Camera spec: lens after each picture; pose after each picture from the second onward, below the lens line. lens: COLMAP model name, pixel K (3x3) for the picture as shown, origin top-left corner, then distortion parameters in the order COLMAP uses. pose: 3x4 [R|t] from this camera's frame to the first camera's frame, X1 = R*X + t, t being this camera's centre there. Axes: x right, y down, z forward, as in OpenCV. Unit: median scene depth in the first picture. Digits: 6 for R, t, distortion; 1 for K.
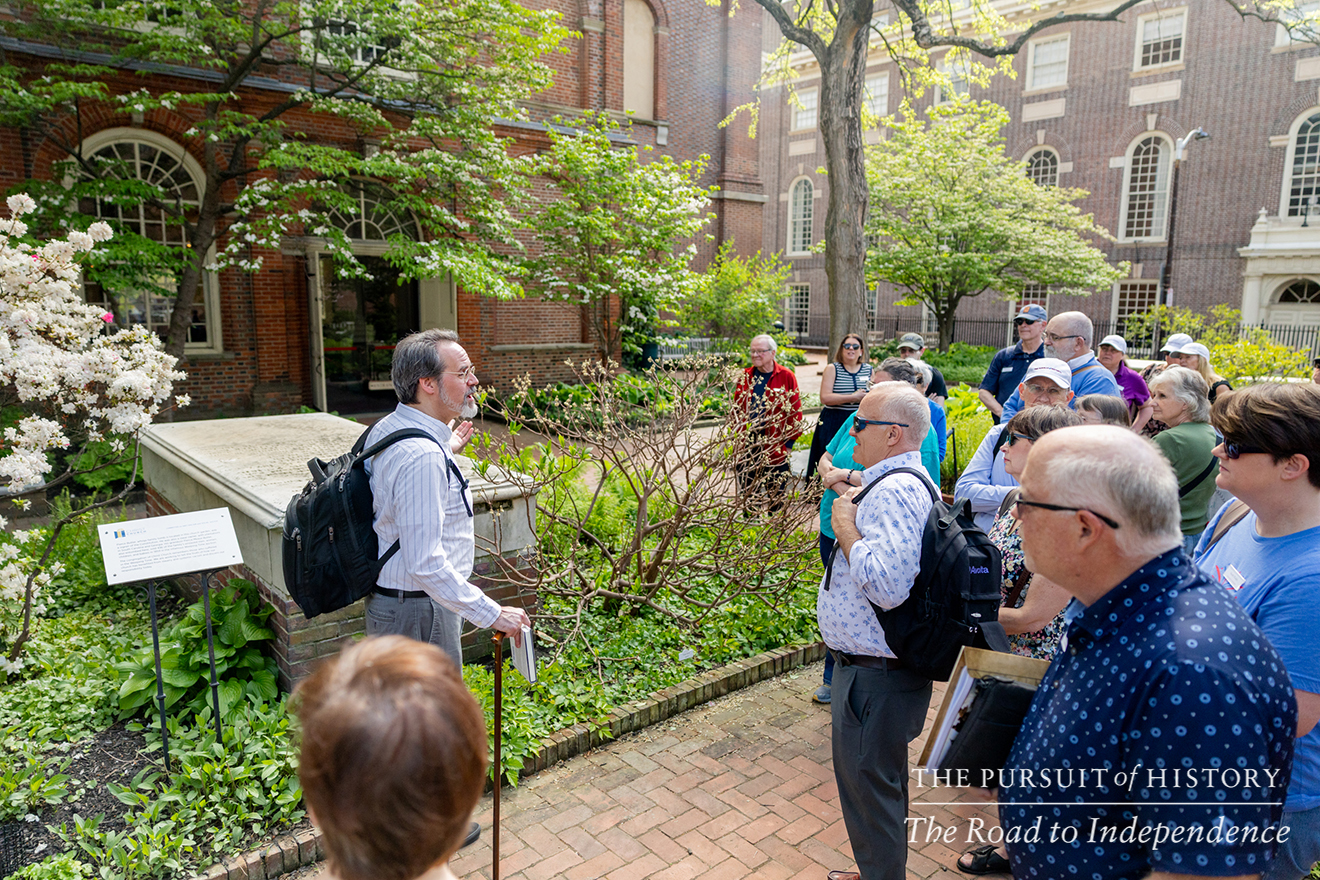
lens RADIAL K [[902.9, 0, 660.0], [0, 902.9, 440.0], [0, 0, 1]] dist [0.003688, 0.006598]
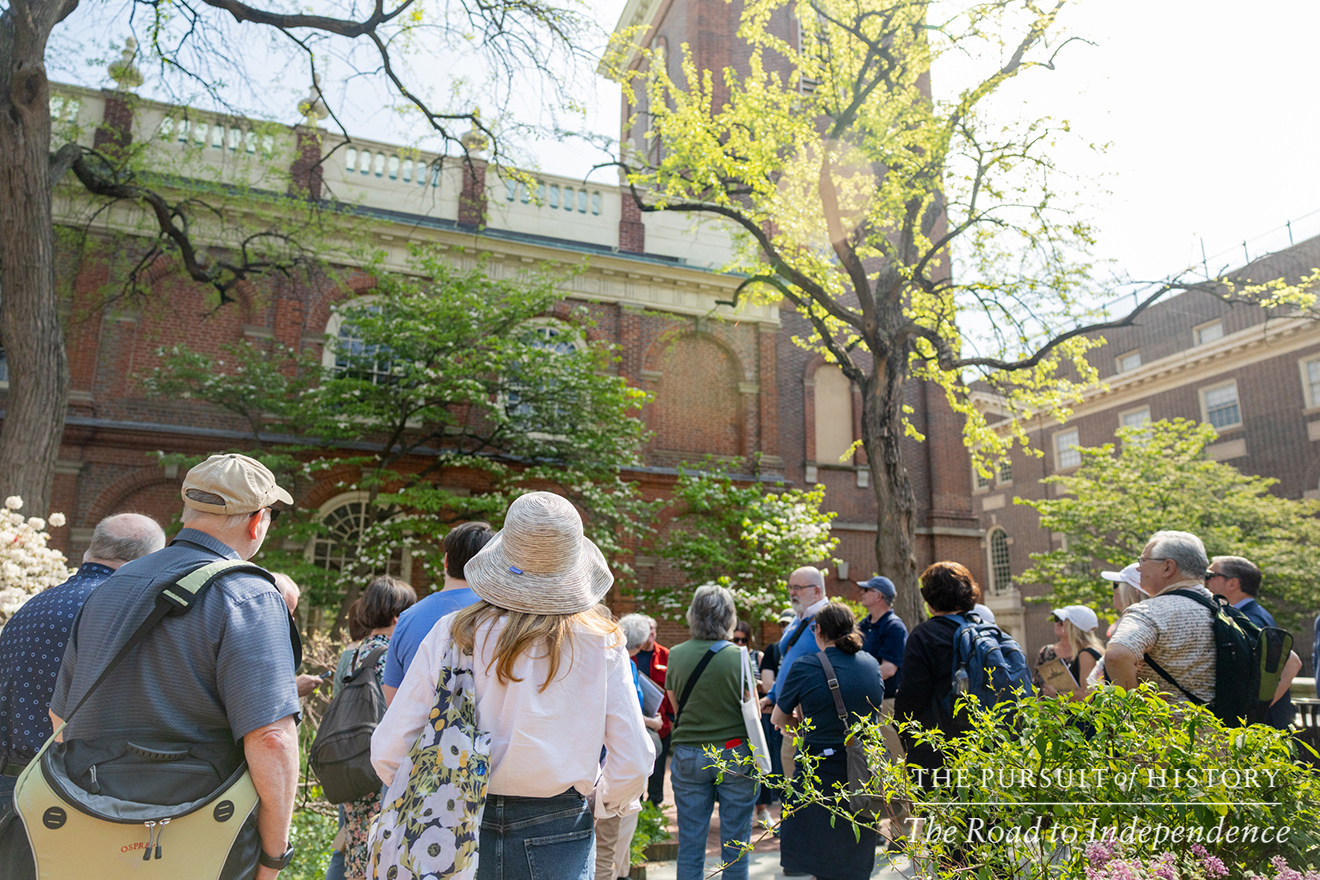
lens RADIAL K [[911.2, 0, 660.0], [0, 911.2, 440.0], [0, 0, 1]] dist [0.015665, -0.001872]
pose [[0.928165, -0.084687, -0.362406, 0.282585], [-0.061643, 0.925334, -0.374109, 0.053330], [0.367029, 0.369575, 0.853642, -0.013562]]
